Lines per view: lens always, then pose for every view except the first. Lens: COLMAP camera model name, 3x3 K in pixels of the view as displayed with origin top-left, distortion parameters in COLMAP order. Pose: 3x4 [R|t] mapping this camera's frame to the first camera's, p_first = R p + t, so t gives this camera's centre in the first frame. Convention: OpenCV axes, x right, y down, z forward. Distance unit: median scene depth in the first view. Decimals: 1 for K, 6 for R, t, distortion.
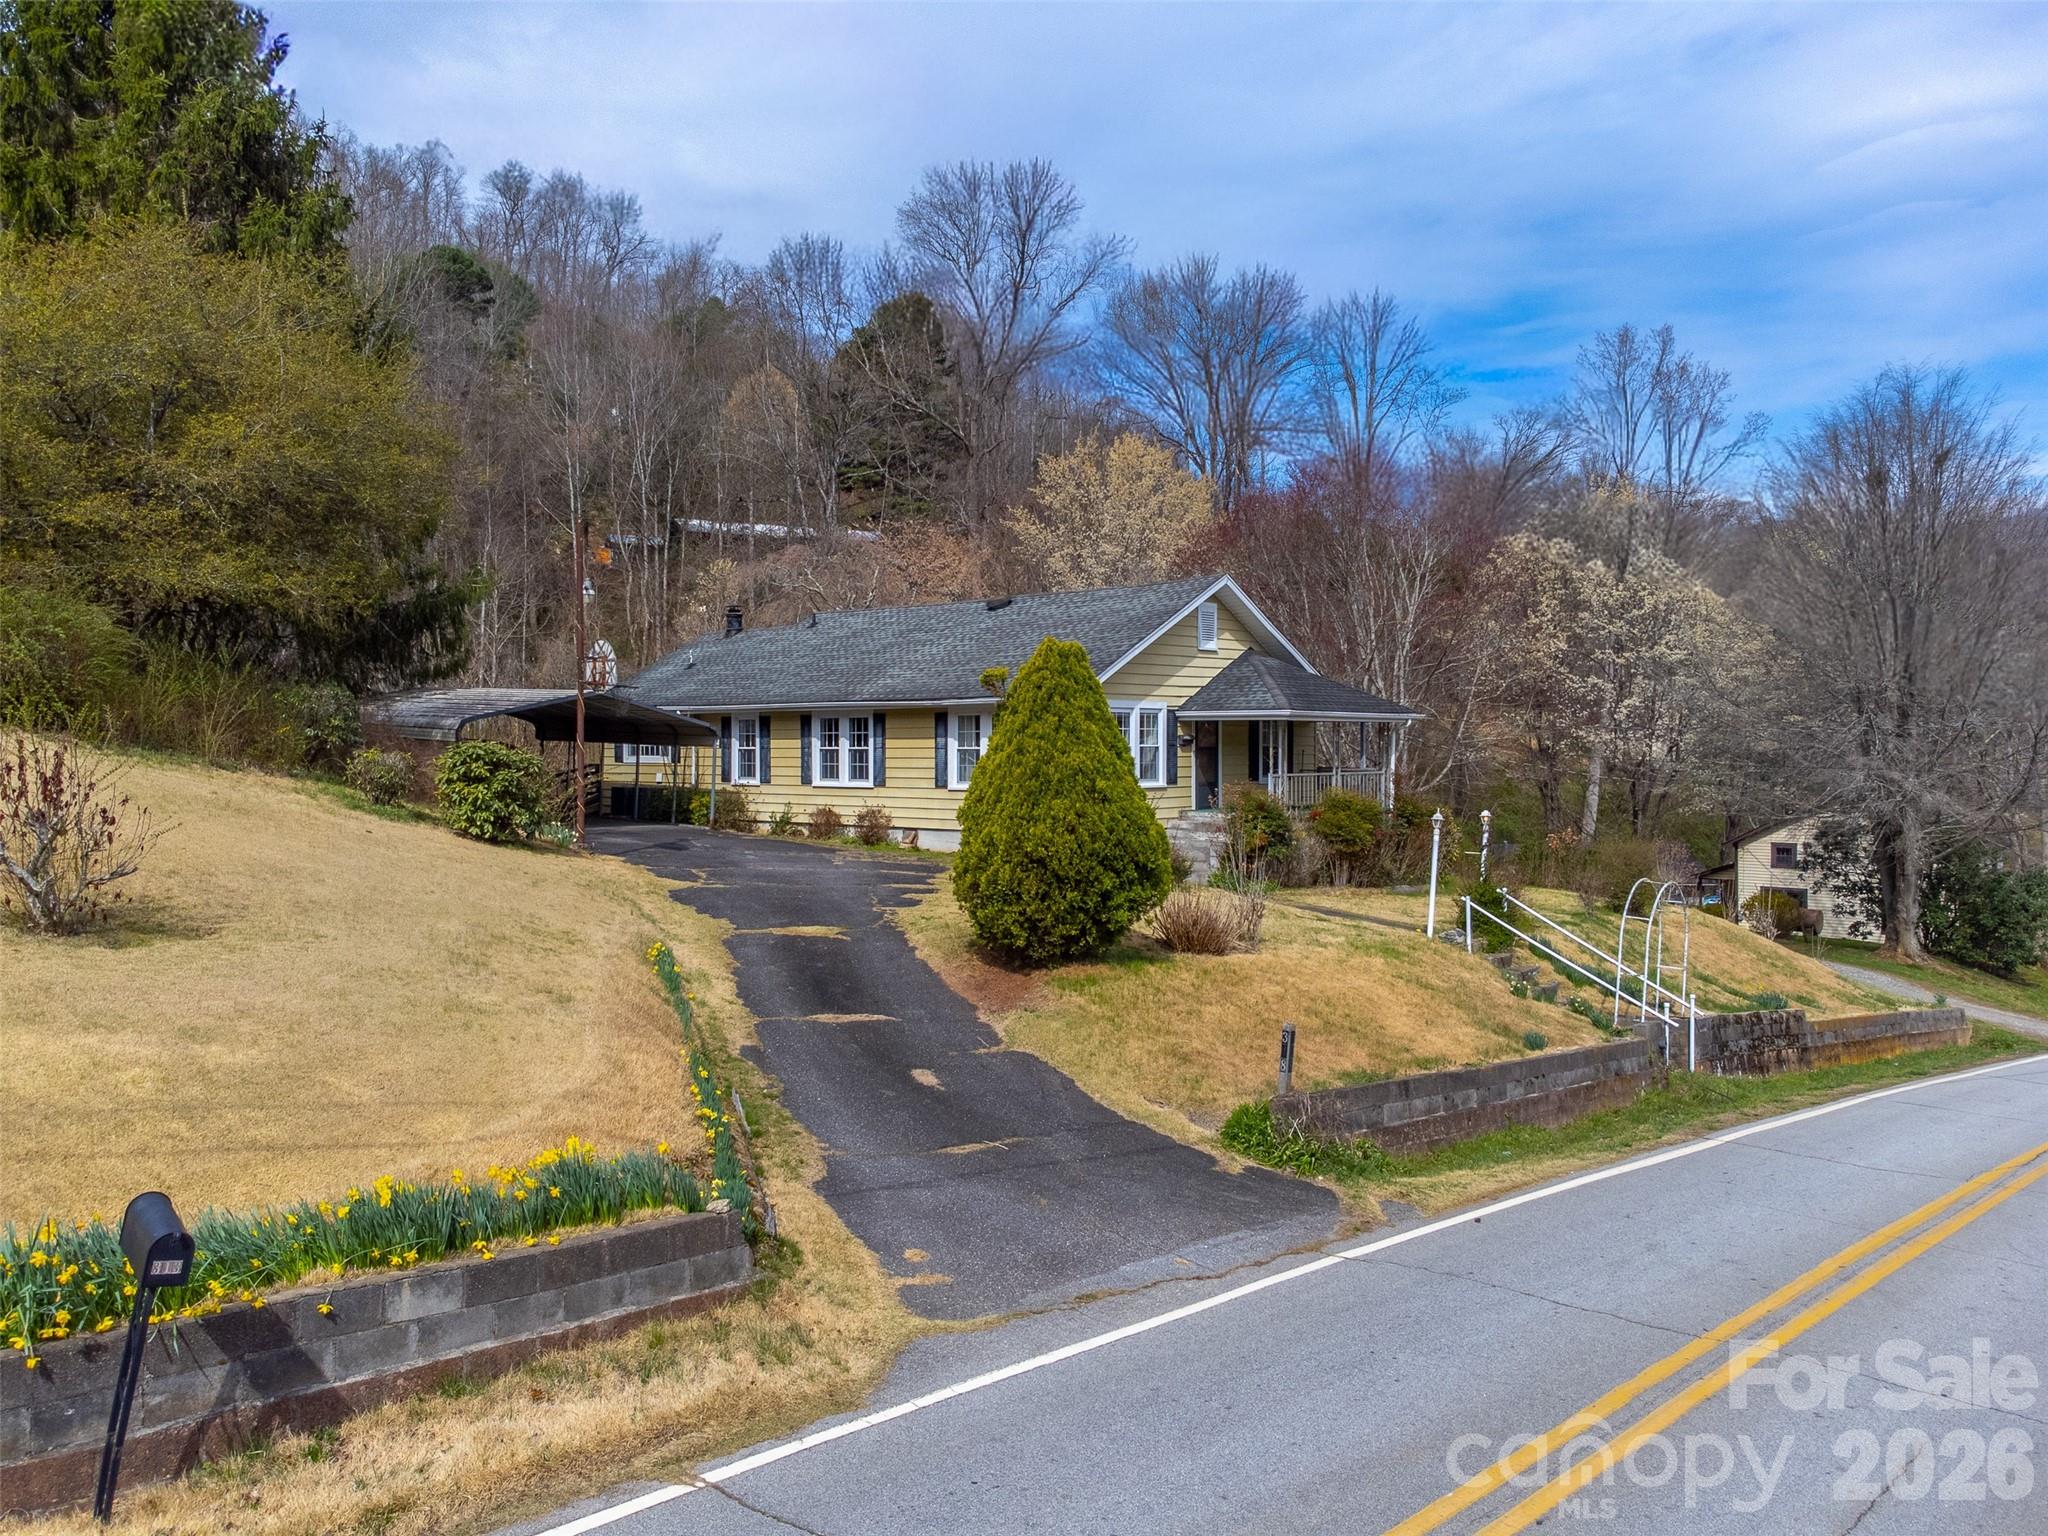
lens RADIAL K [[1520.1, 0, 1017.3], [0, 1520.1, 755.5], [0, 0, 1]] dist [0.016079, 0.009549]
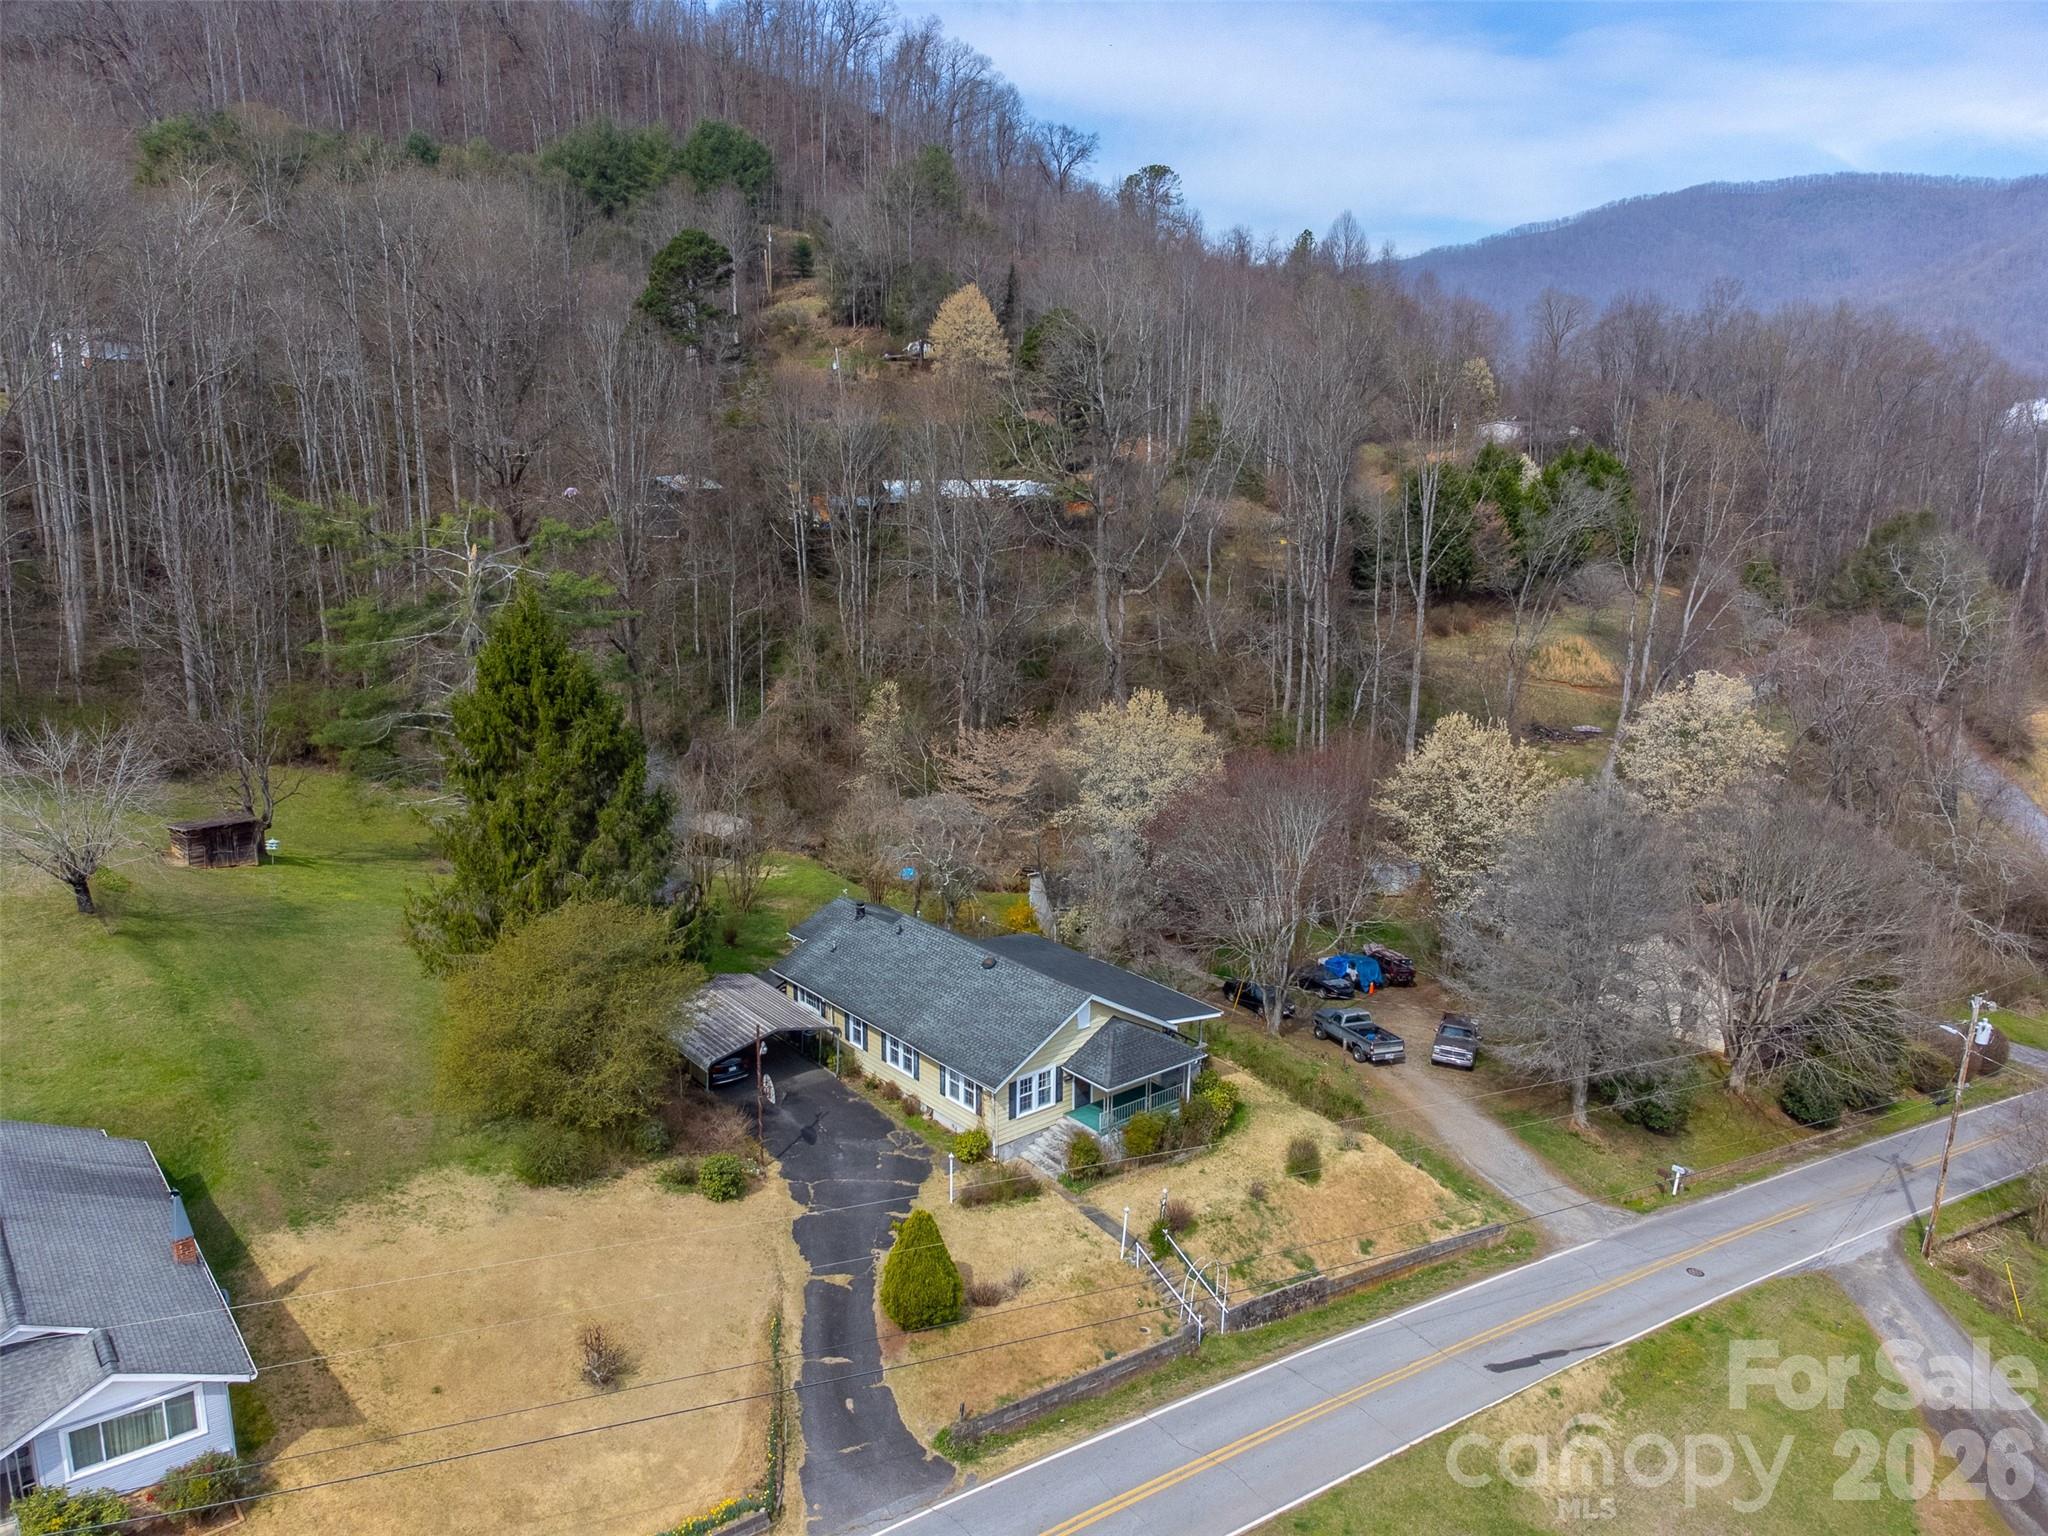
lens RADIAL K [[1520.1, 0, 1017.3], [0, 1520.1, 755.5], [0, 0, 1]] dist [0.016079, 0.009549]
pose [[0.986928, 0.051167, -0.152822, 0.313645], [-0.018025, 0.977357, 0.210828, -0.798594], [0.160149, -0.205318, 0.965504, -0.777113]]
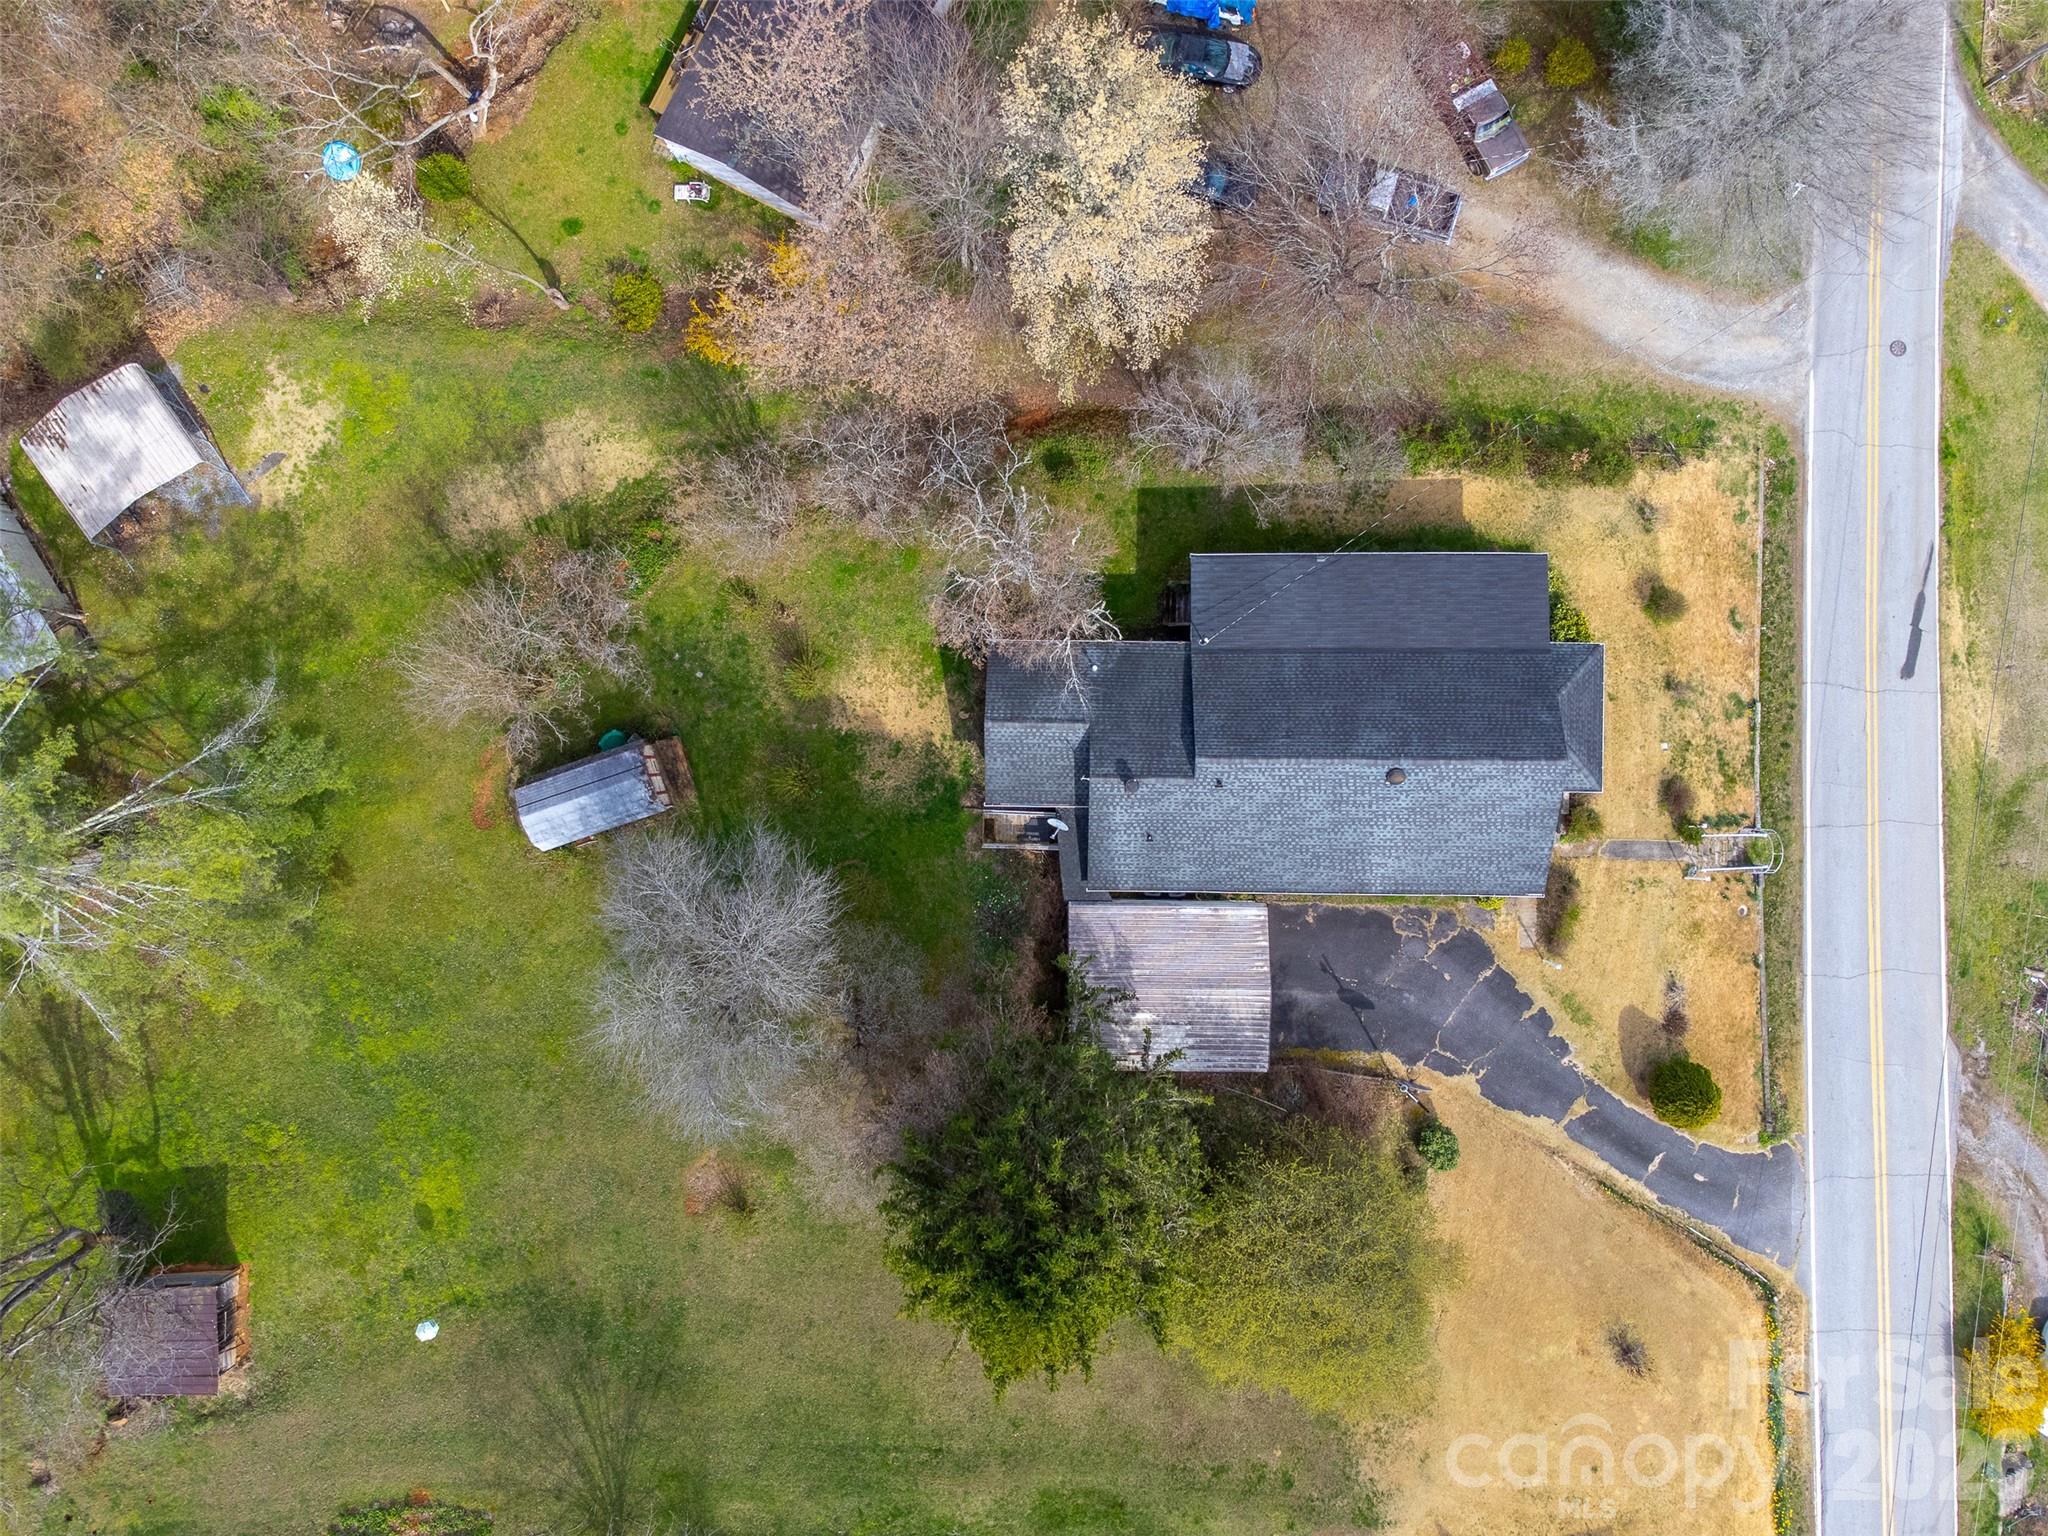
lens RADIAL K [[1520.1, 0, 1017.3], [0, 1520.1, 755.5], [0, 0, 1]] dist [0.016079, 0.009549]
pose [[0.750886, -0.660317, -0.012320, -0.286080], [0.031316, 0.016966, 0.999366, -1.790907], [-0.659689, -0.750795, 0.033418, 1.307766]]
